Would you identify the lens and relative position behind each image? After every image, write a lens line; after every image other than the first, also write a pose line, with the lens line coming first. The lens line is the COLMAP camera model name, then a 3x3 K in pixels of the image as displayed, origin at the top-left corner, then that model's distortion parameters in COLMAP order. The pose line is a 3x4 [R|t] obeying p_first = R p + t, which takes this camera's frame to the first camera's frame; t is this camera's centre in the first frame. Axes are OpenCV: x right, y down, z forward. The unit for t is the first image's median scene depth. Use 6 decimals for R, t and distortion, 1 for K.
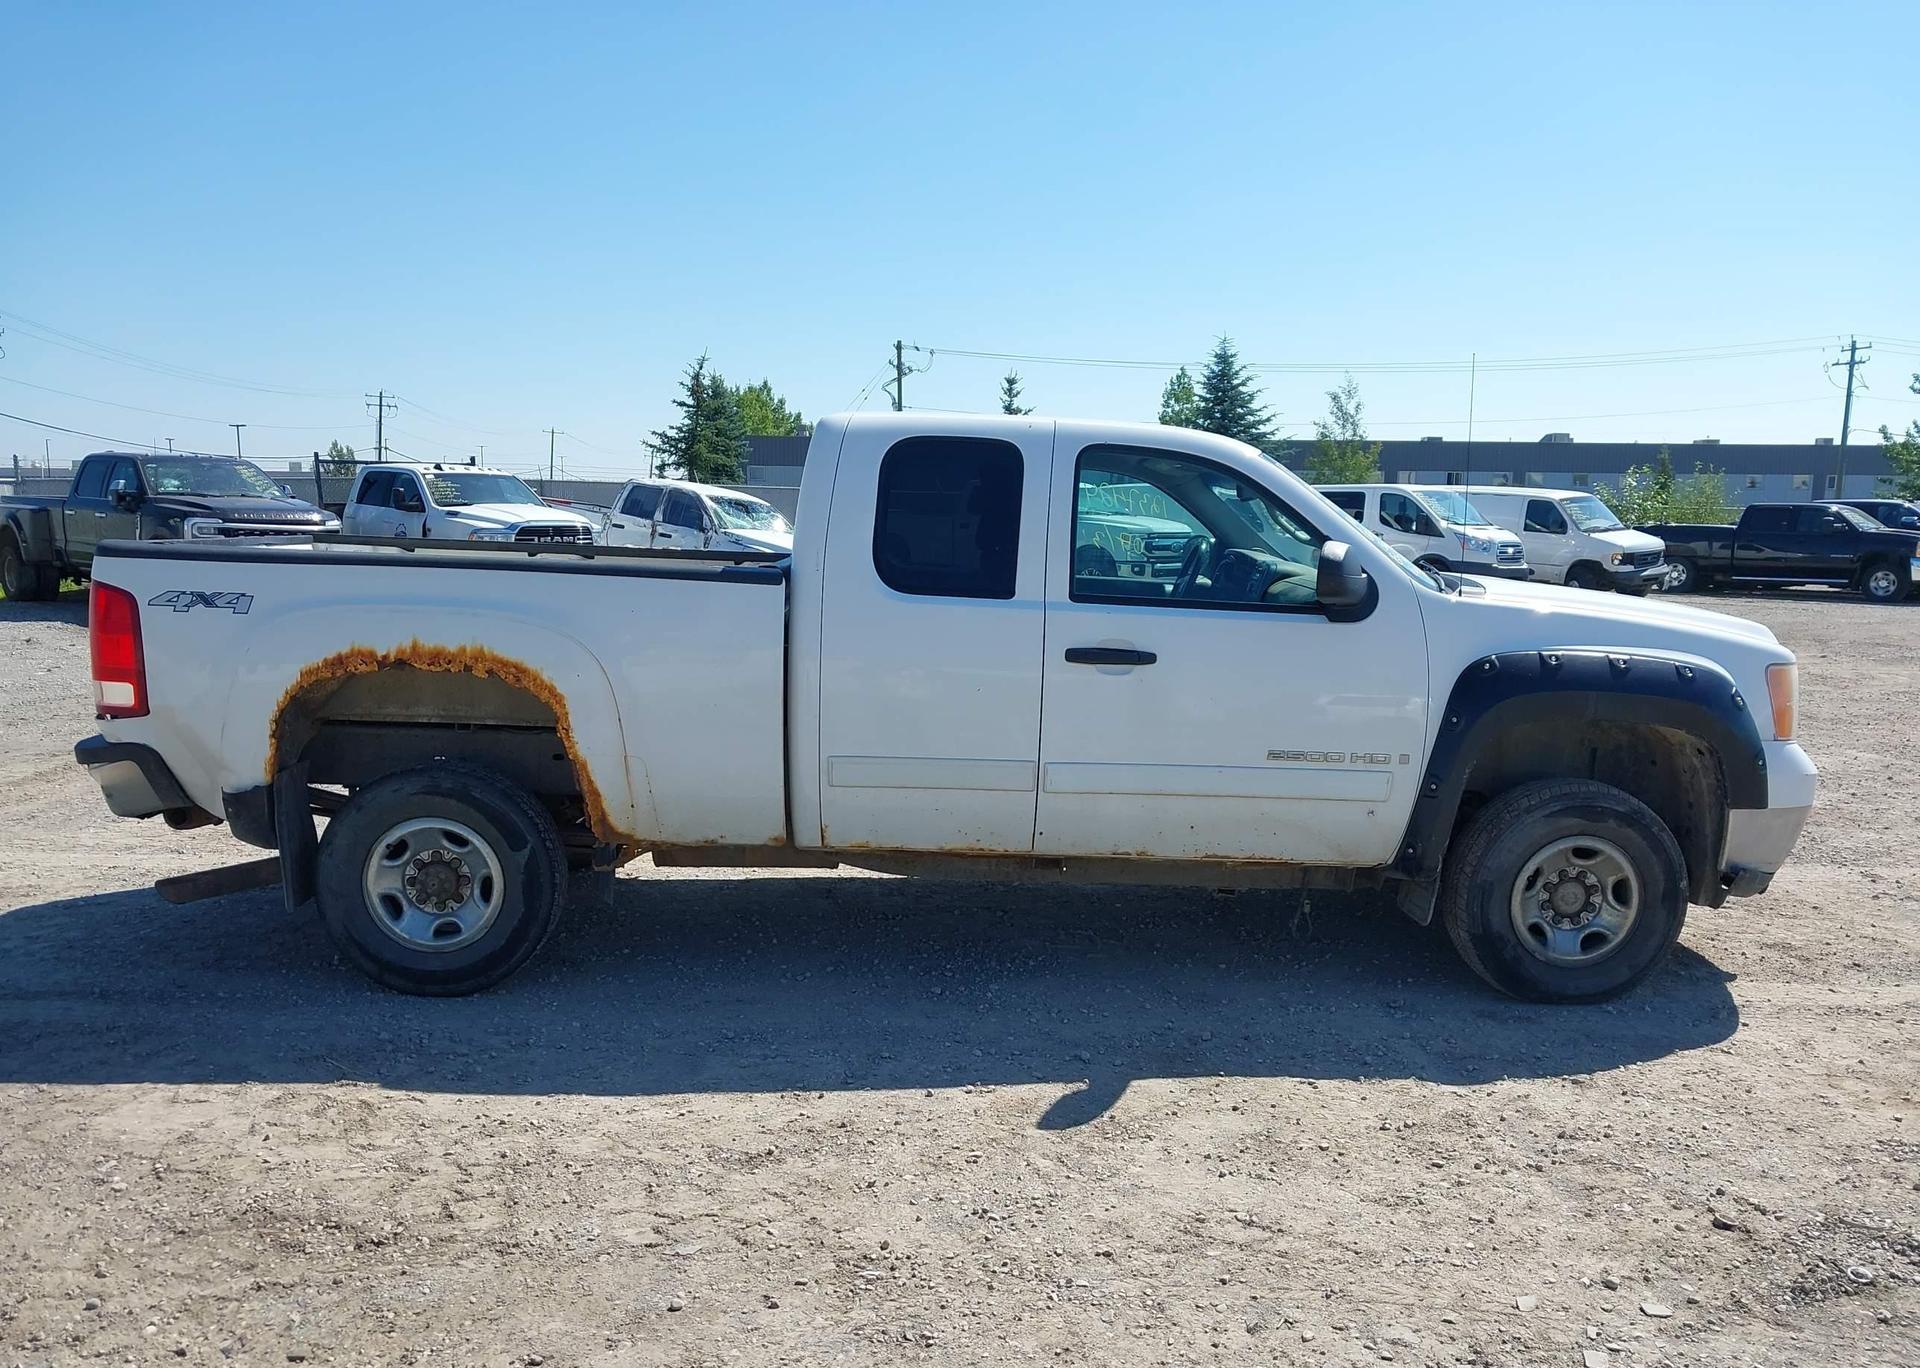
lens RADIAL K [[1538.0, 0, 963.3], [0, 1538.0, 679.5], [0, 0, 1]] dist [0.039836, -0.054032]
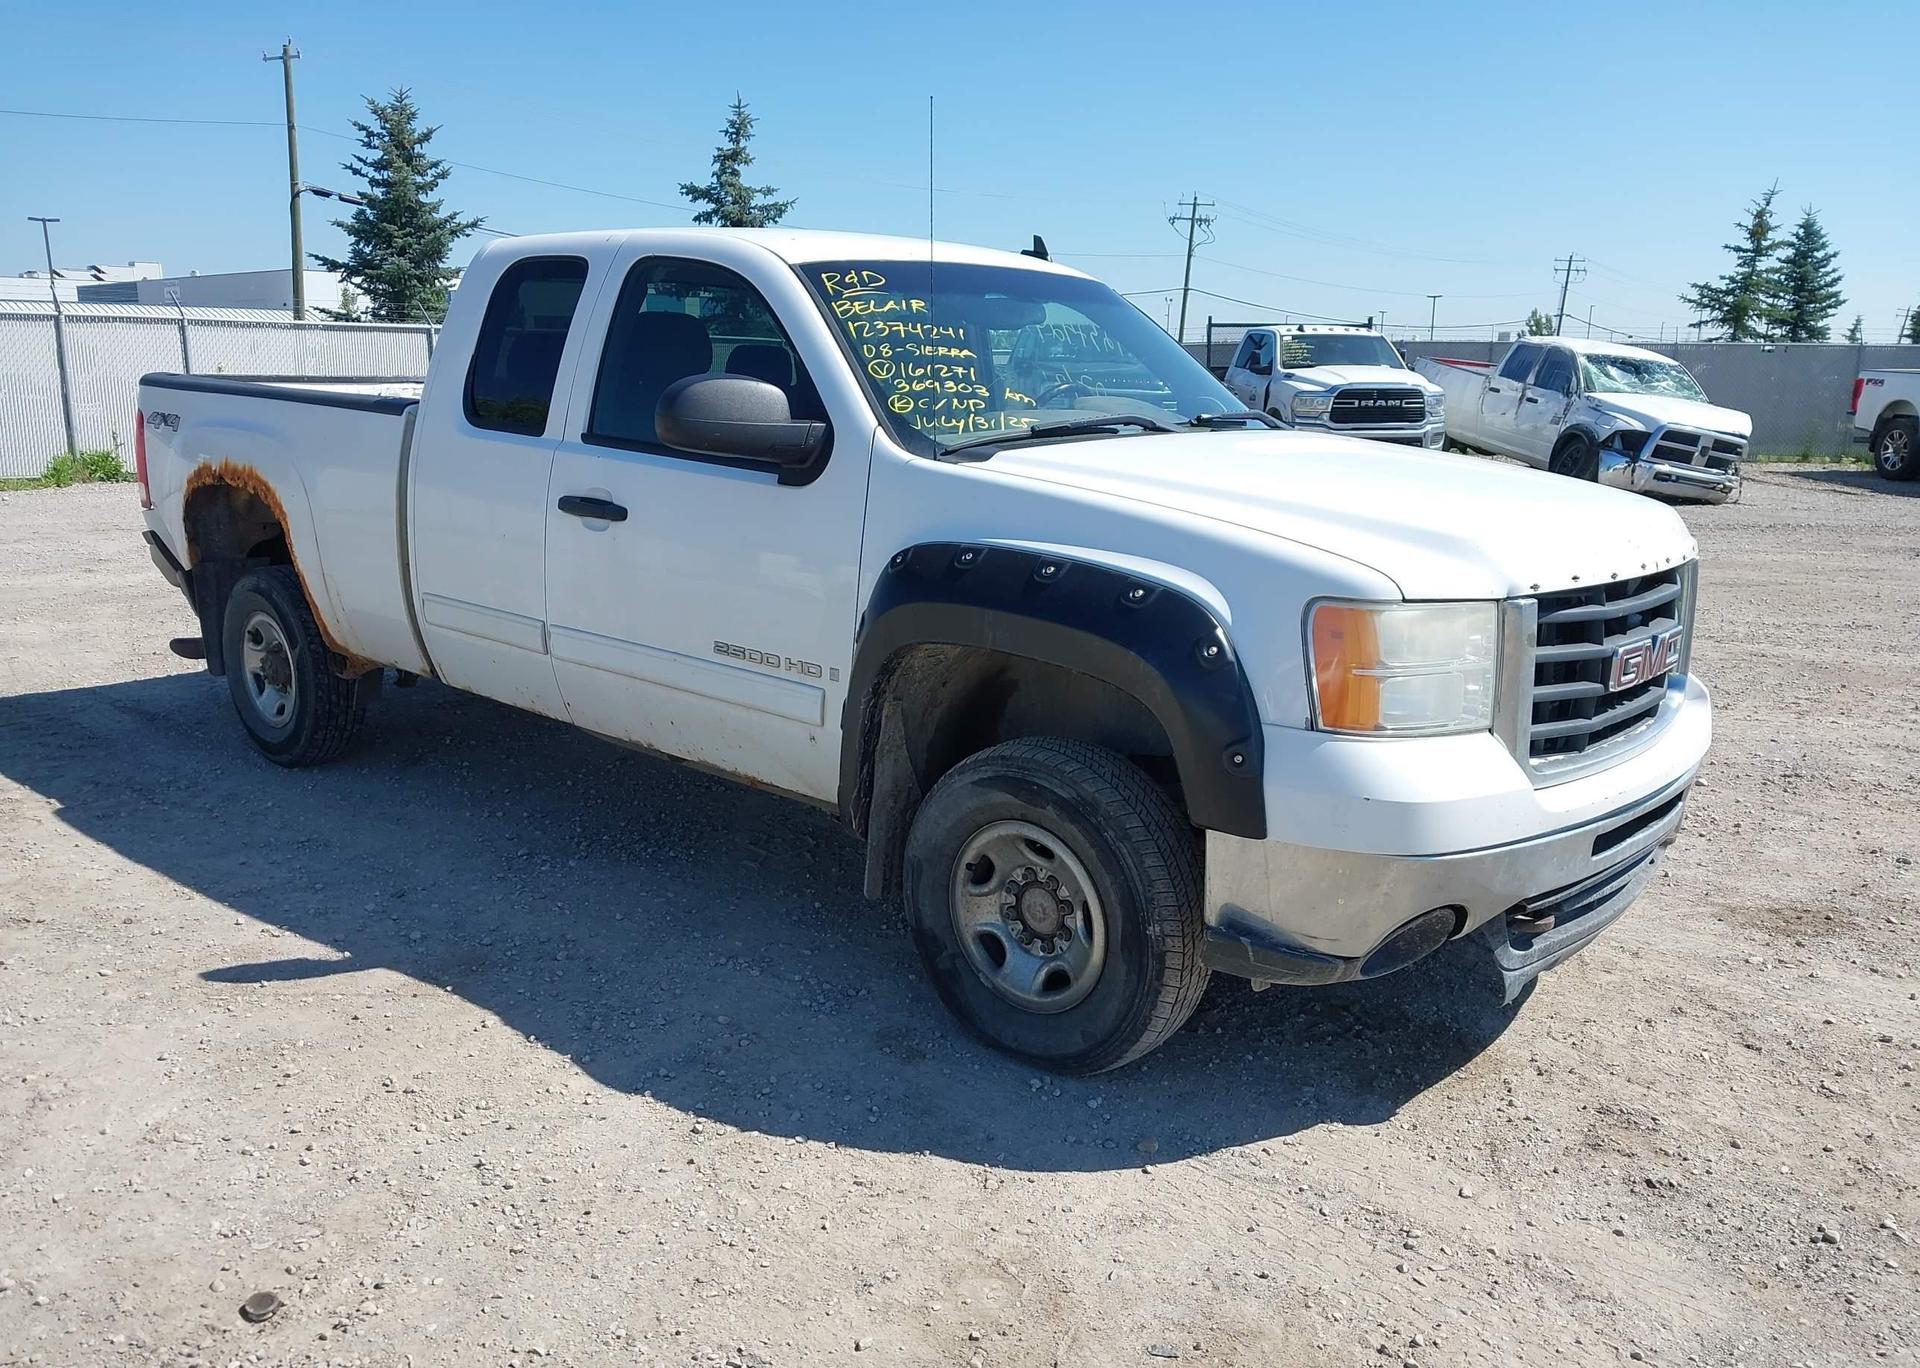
lens RADIAL K [[1538.0, 0, 955.2], [0, 1538.0, 693.0], [0, 0, 1]] dist [0.039836, -0.054032]
pose [[0.720494, 0.140645, -0.679049, 0.834880], [-0.079207, 0.989499, 0.120904, -0.033579], [0.688922, -0.033325, 0.724069, 0.502011]]
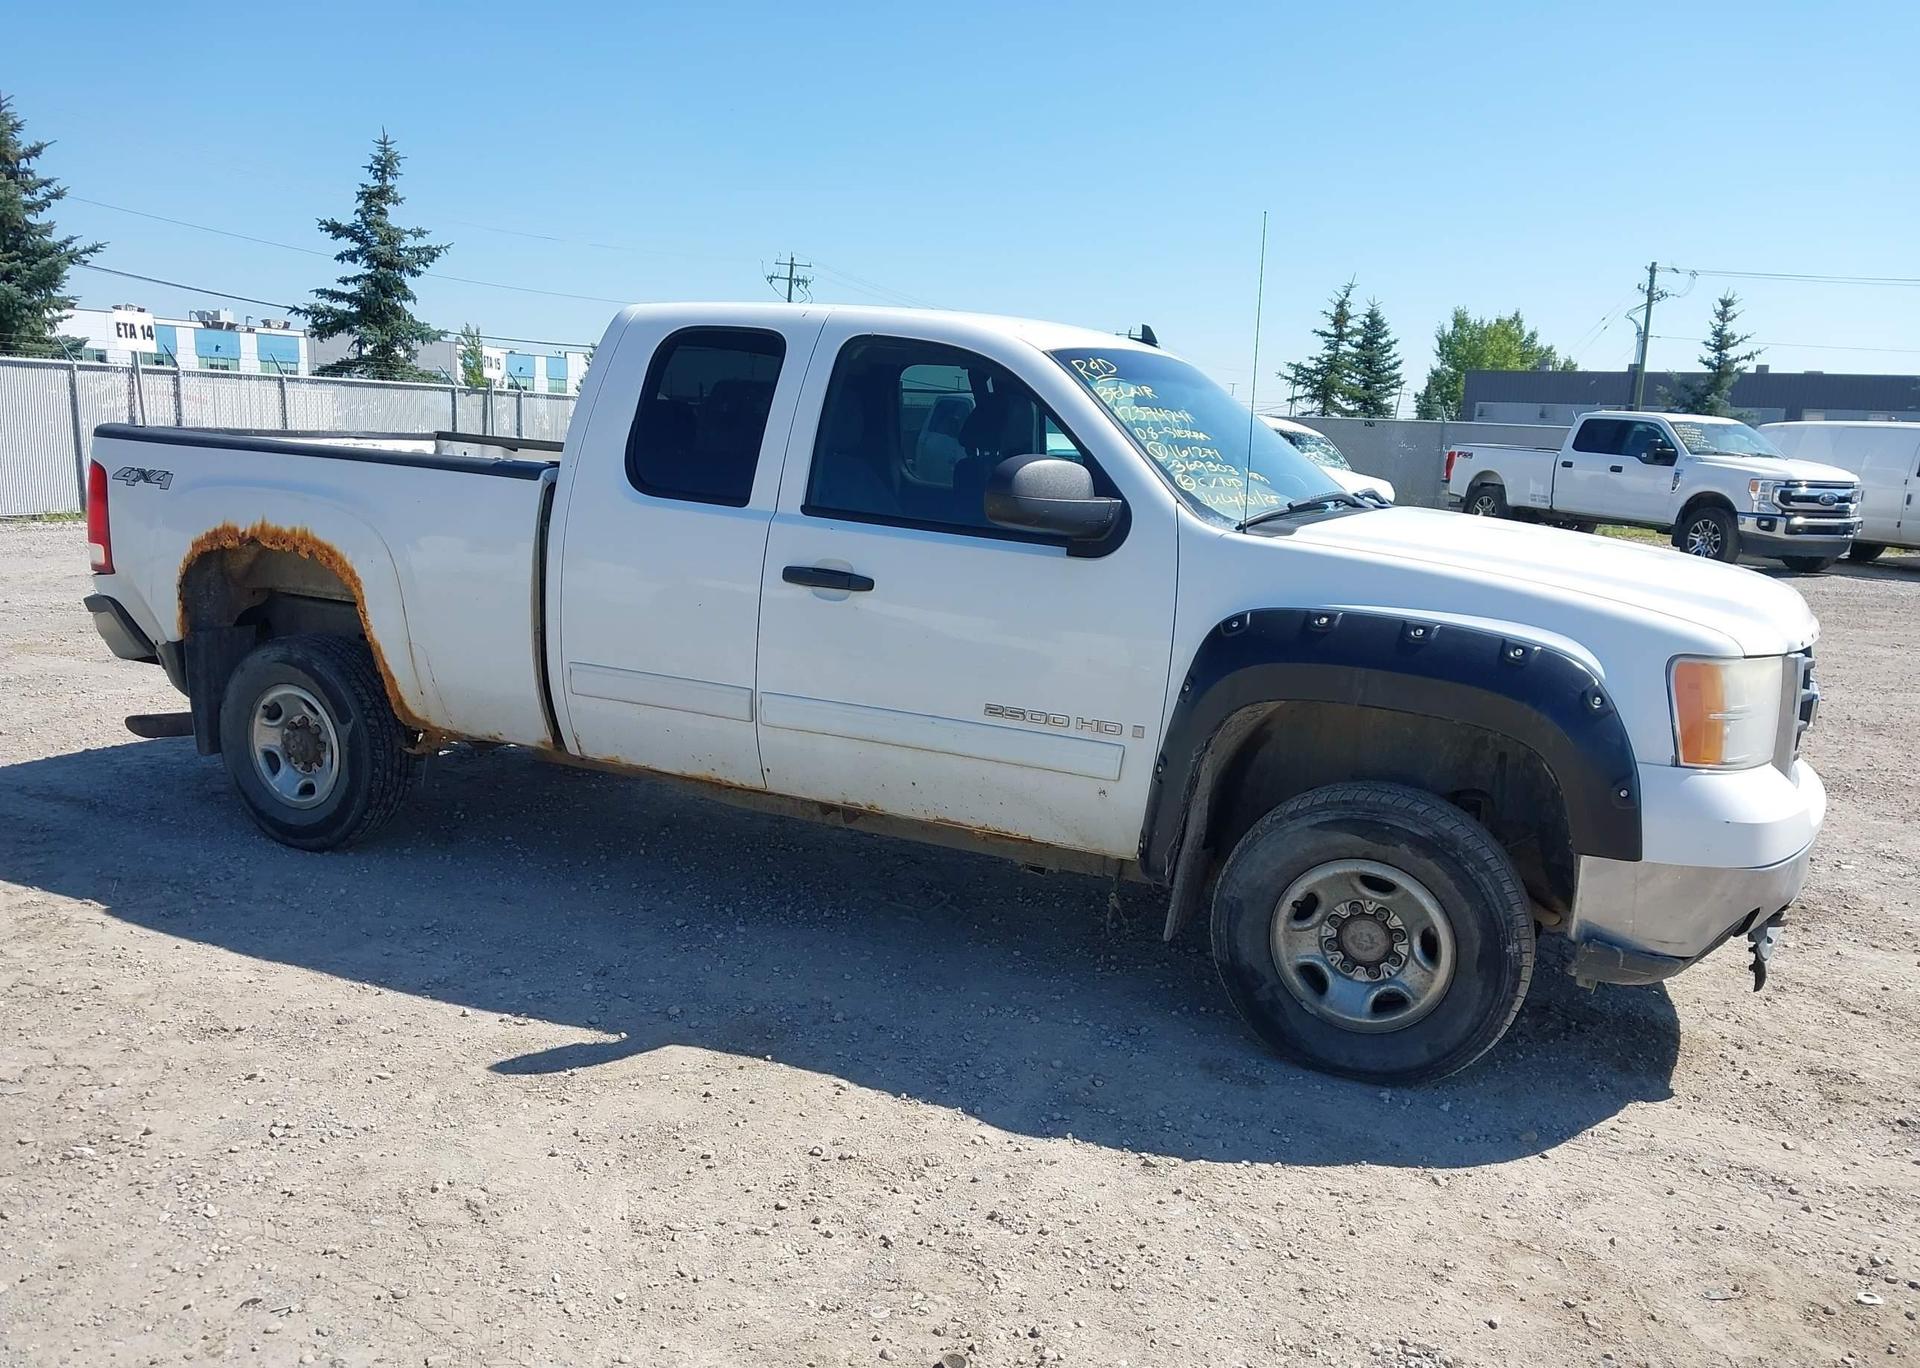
lens RADIAL K [[1538.0, 0, 955.4], [0, 1538.0, 685.8], [0, 0, 1]] dist [0.039836, -0.054032]
pose [[0.880661, 0.097450, -0.463617, 0.569259], [-0.077455, 0.995064, 0.062029, -0.013945], [0.467373, -0.018717, 0.883862, 0.250466]]
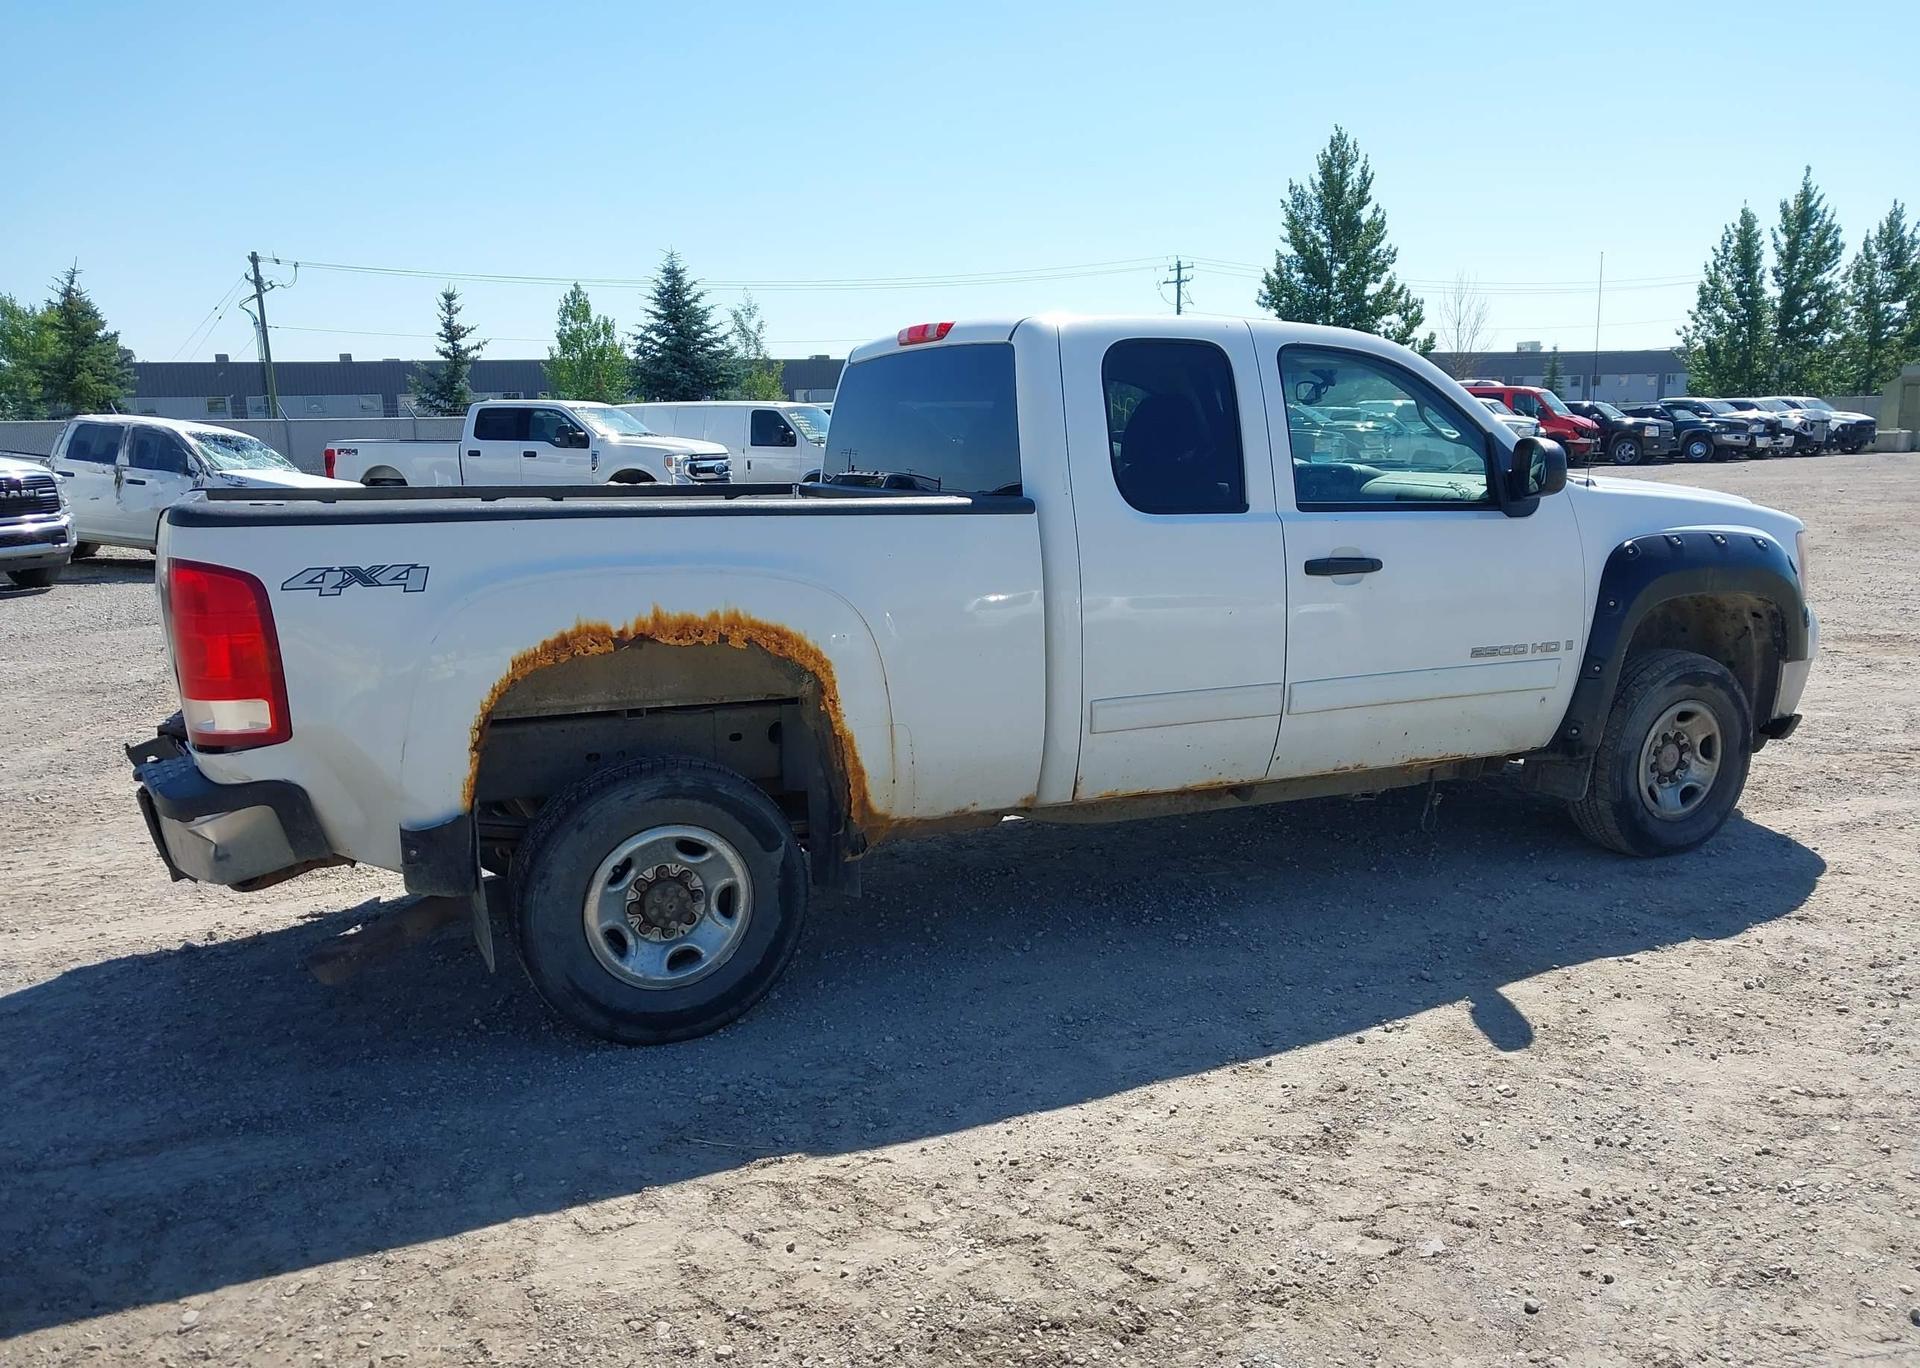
lens RADIAL K [[1538.0, 0, 964.2], [0, 1538.0, 675.7], [0, 0, 1]] dist [0.039836, -0.054032]
pose [[0.916526, -0.098462, 0.387667, -0.500873], [0.079720, 0.994749, 0.064176, -0.028311], [-0.391950, -0.027914, 0.919563, 0.193224]]
